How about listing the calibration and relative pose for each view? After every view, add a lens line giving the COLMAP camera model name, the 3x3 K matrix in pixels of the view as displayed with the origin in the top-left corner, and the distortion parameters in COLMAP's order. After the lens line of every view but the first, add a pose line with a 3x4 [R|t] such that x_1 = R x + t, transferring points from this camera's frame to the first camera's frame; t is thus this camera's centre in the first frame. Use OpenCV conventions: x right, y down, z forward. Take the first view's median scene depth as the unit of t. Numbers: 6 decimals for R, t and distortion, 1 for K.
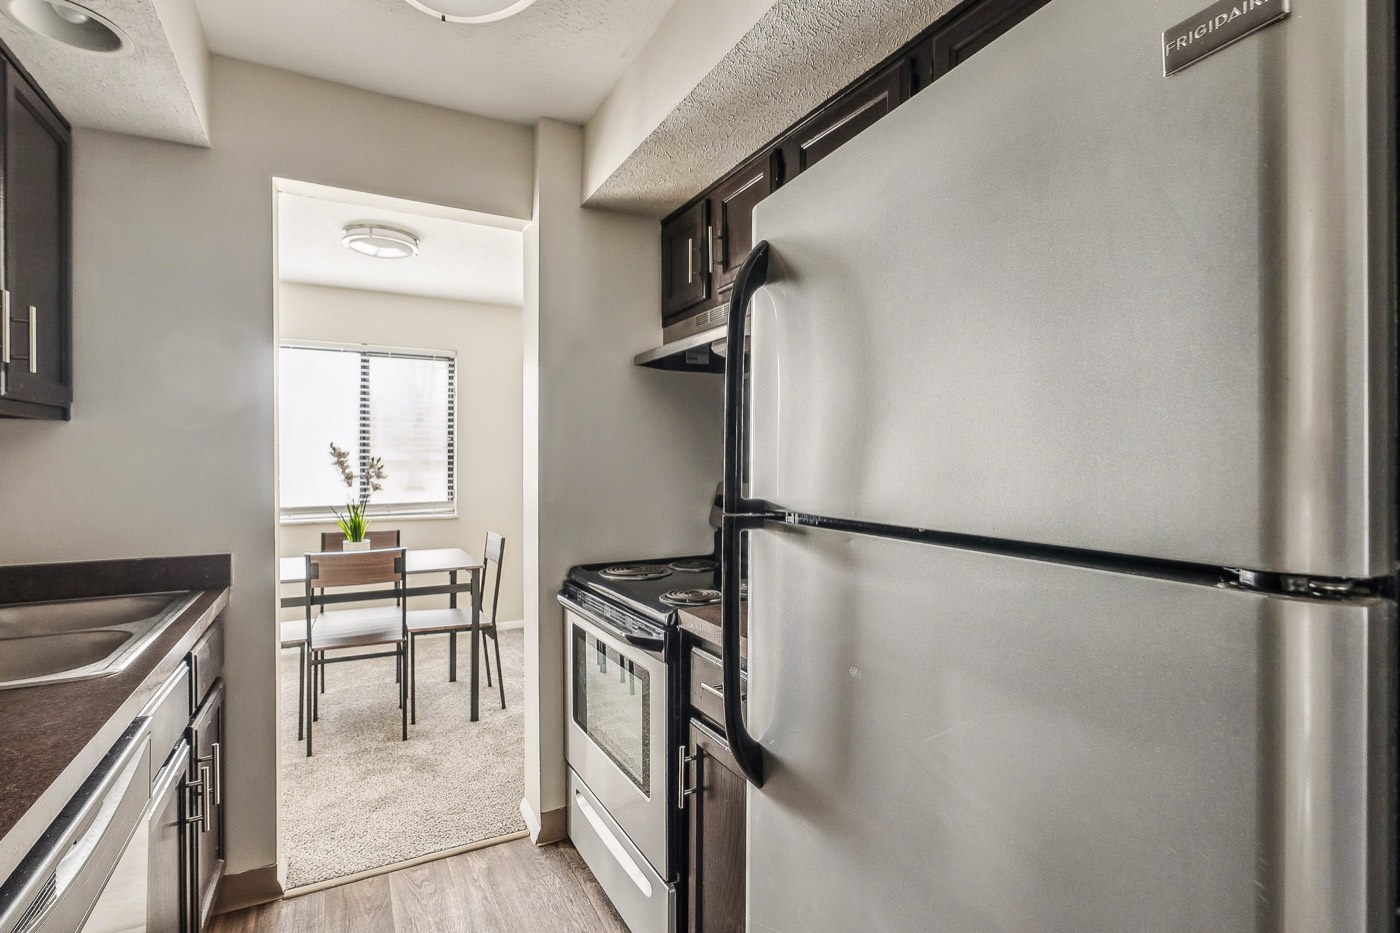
lens RADIAL K [[668.6, 0, 700.0], [0, 668.6, 466.5], [0, 0, 1]] dist [-0.000878, 0.000193]
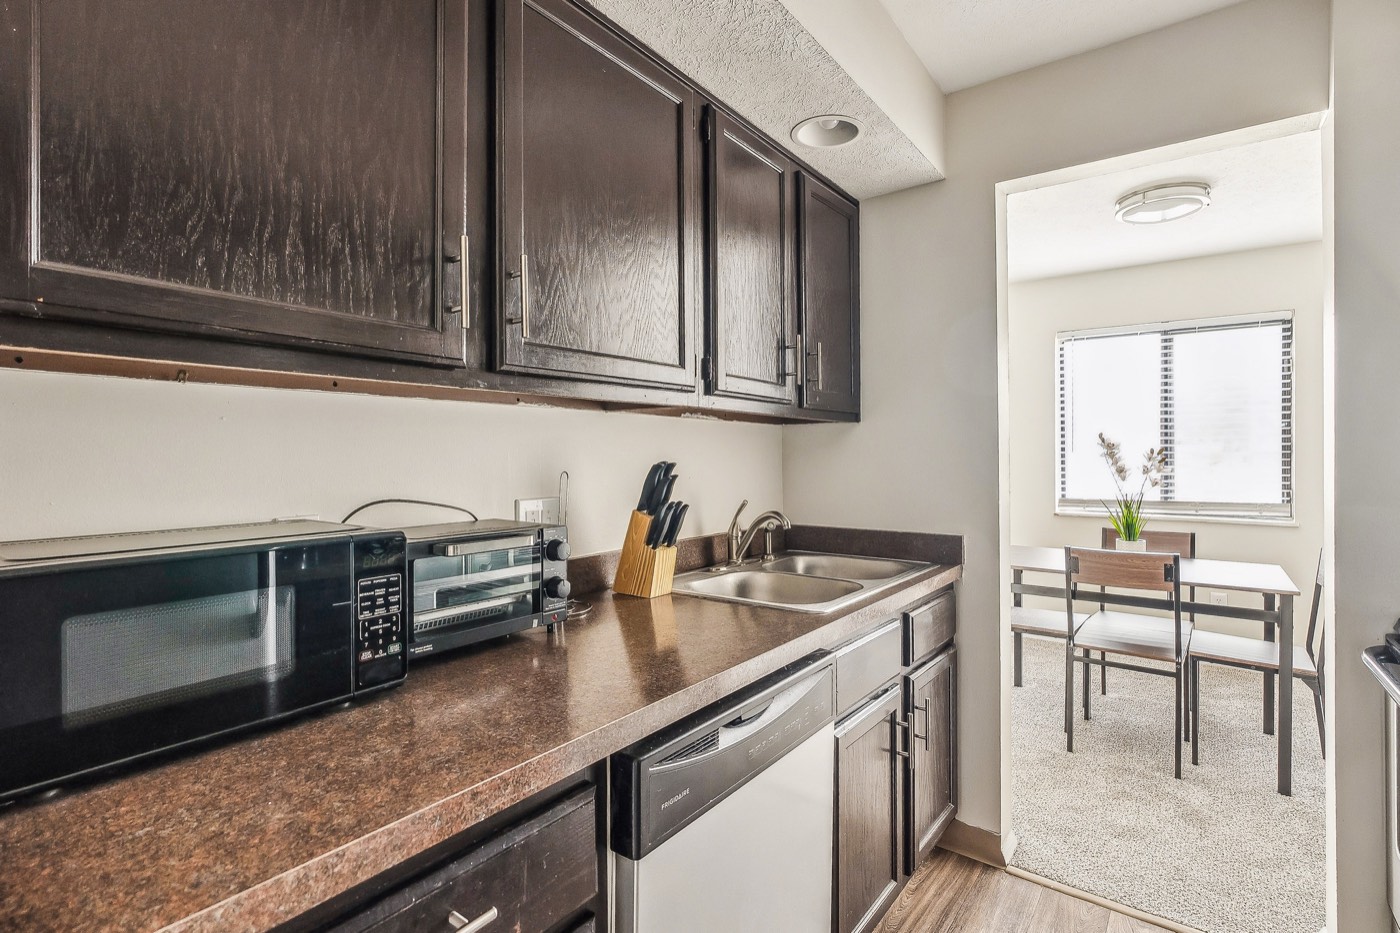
lens RADIAL K [[679.9, 0, 700.3], [0, 679.9, 459.7], [0, 0, 1]] dist [-0.000534, 0.000229]
pose [[0.421231, 0.008972, -0.906909, 0.088654], [-0.007284, 0.999952, 0.006510, -0.000250], [0.906924, 0.003863, 0.421276, 0.076846]]
